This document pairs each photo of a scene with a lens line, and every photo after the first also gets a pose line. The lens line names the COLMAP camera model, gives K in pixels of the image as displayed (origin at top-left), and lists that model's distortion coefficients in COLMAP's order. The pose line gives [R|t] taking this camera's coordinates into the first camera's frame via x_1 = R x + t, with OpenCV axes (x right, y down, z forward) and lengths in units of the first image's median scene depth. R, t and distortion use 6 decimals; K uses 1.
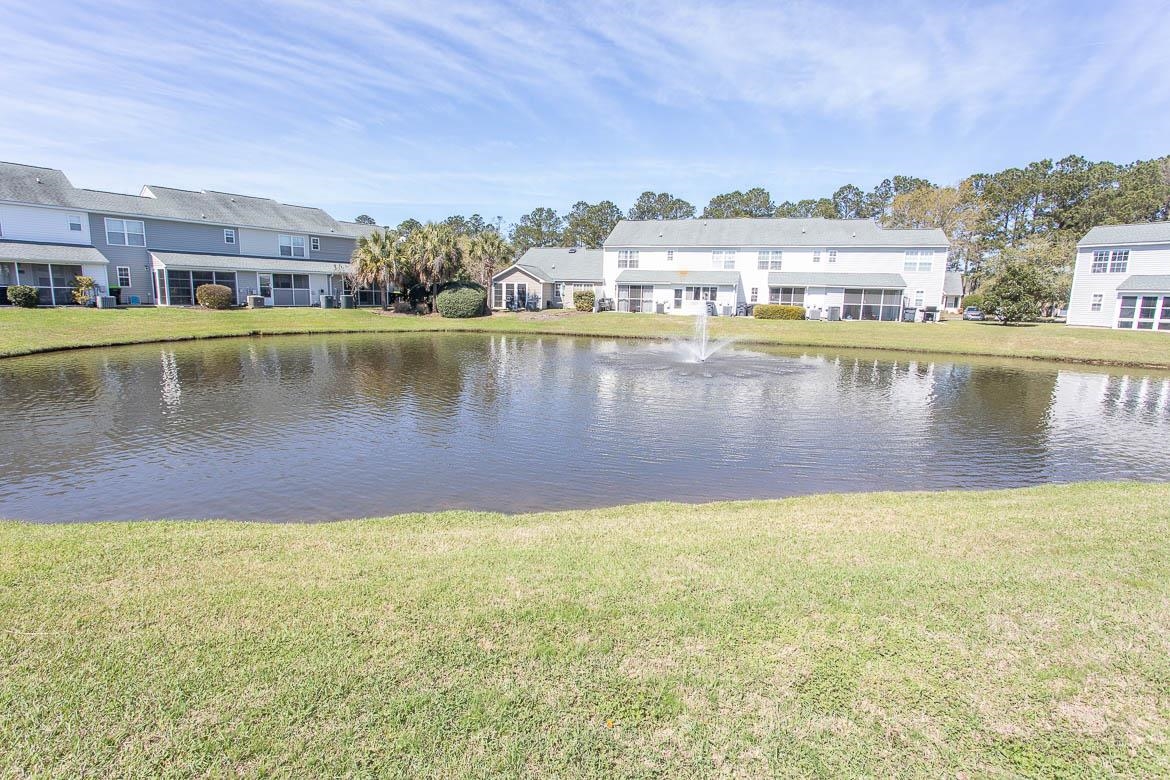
lens RADIAL K [[565.4, 0, 578.7], [0, 565.4, 386.3], [0, 0, 1]] dist [-0.015754, 0.006929]
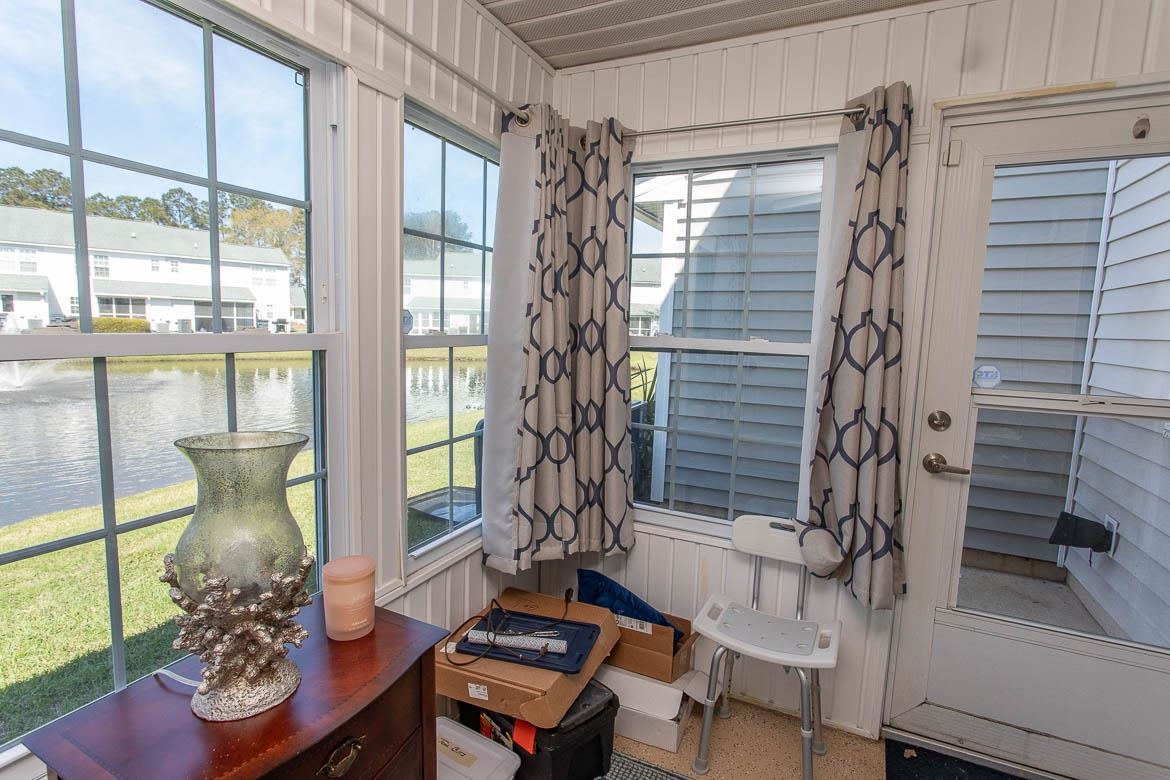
lens RADIAL K [[565.4, 0, 586.9], [0, 565.4, 386.5], [0, 0, 1]] dist [-0.015754, 0.006929]
pose [[0.499560, -0.103305, 0.860098, -0.038310], [0.118752, 0.991658, 0.050133, 0.005926], [-0.858102, 0.077094, 0.507660, -0.065391]]
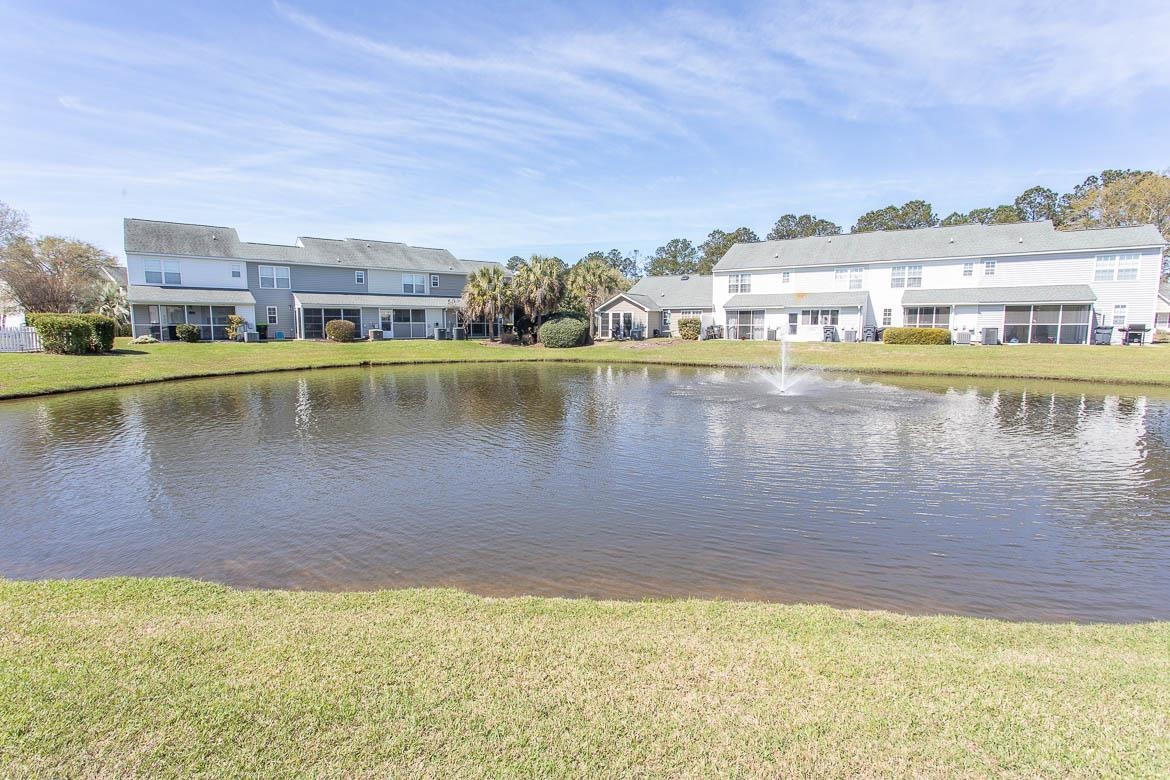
lens RADIAL K [[552.0, 0, 584.5], [0, 552.0, 383.6], [0, 0, 1]] dist [0.002664, 0.001374]
pose [[0.964098, 0.004291, -0.265511, 0.092915], [-0.020065, 0.998188, -0.056726, -0.002468], [0.264786, 0.060017, 0.962438, 0.068961]]
